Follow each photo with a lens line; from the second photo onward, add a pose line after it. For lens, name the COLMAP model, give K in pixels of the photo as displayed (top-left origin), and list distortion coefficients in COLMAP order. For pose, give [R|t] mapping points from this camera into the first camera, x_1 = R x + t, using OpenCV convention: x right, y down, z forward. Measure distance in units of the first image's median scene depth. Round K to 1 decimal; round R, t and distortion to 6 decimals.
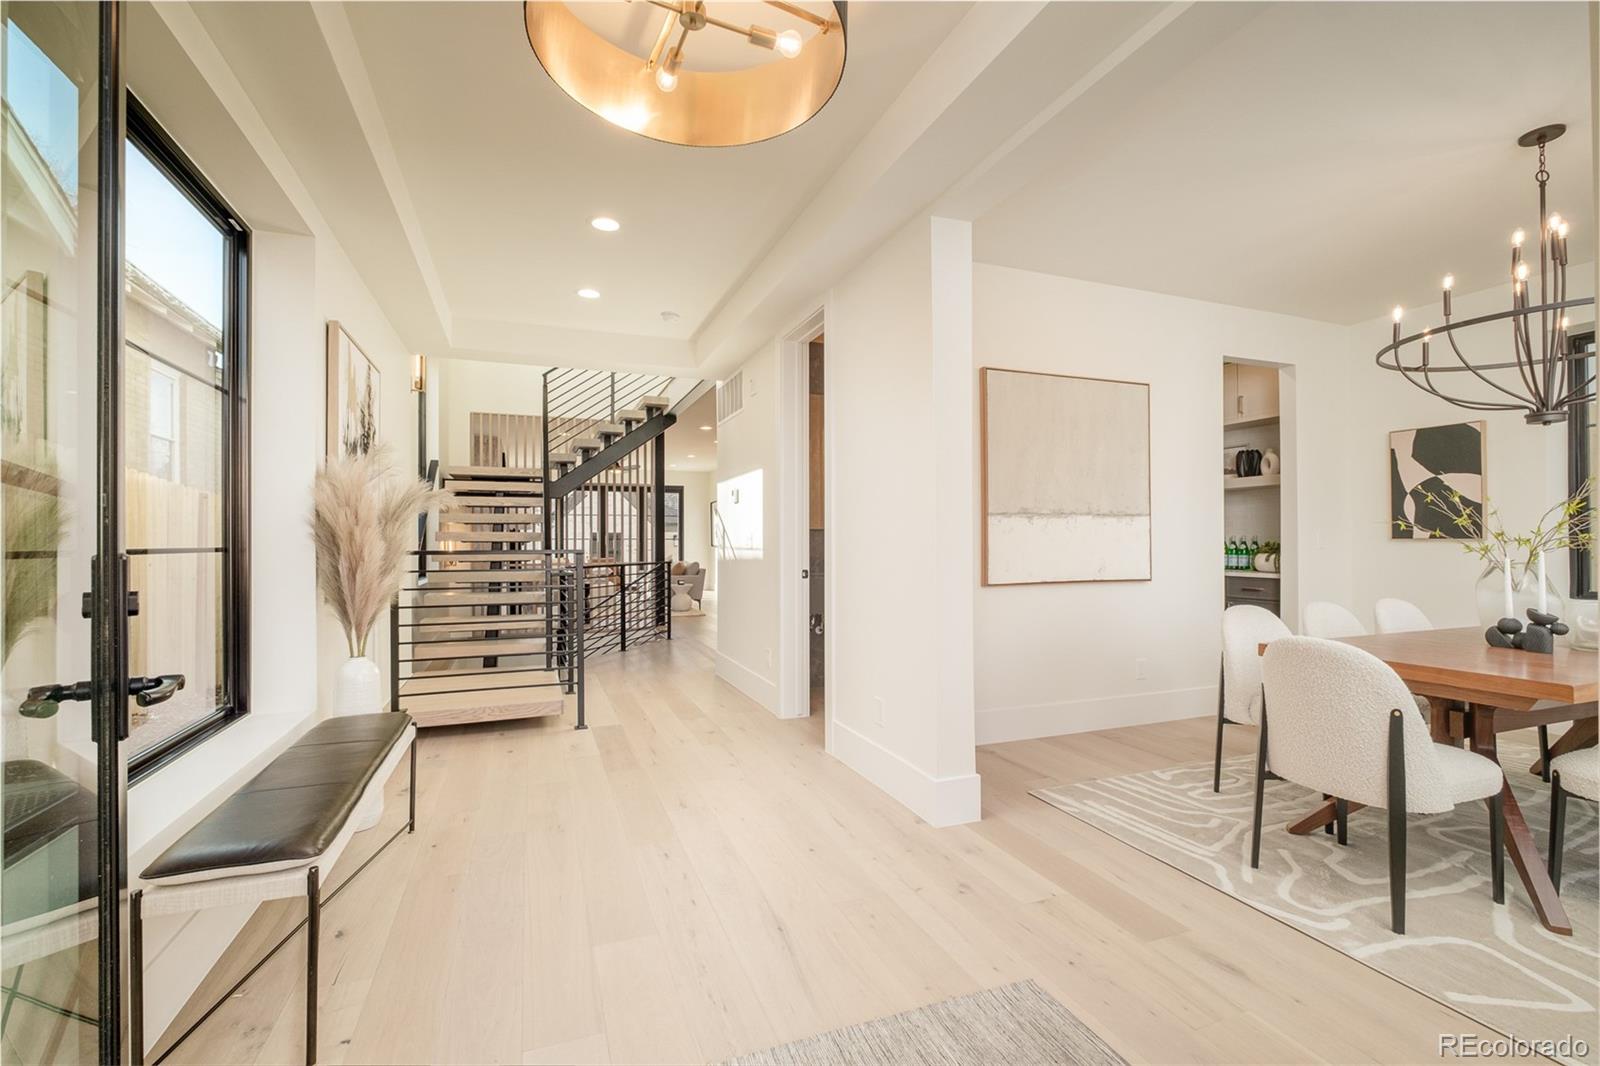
lens RADIAL K [[689.3, 0, 795.6], [0, 689.3, 537.0], [0, 0, 1]] dist [-0.001987, -0.000638]
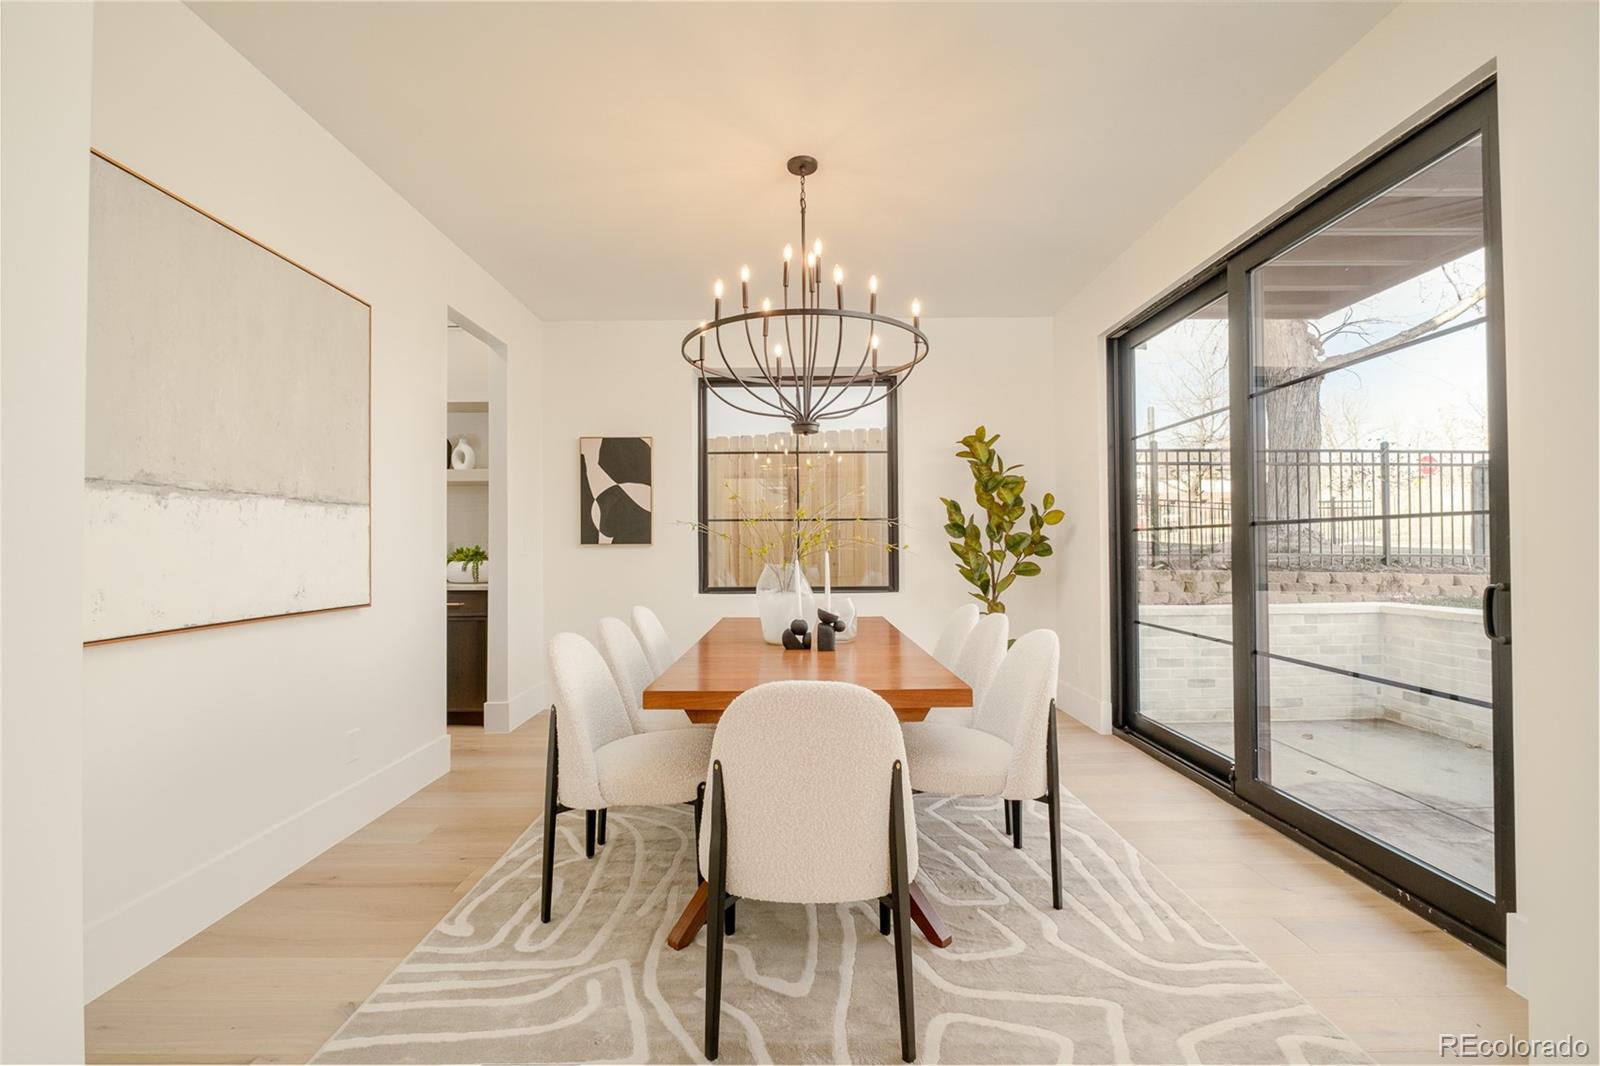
lens RADIAL K [[689.3, 0, 794.2], [0, 689.3, 535.5], [0, 0, 1]] dist [-0.001987, -0.000638]
pose [[0.367740, 0.016104, 0.929789, 0.060207], [-0.001456, 0.999859, -0.016742, 0.007570], [-0.929928, 0.004803, 0.367711, 0.415591]]
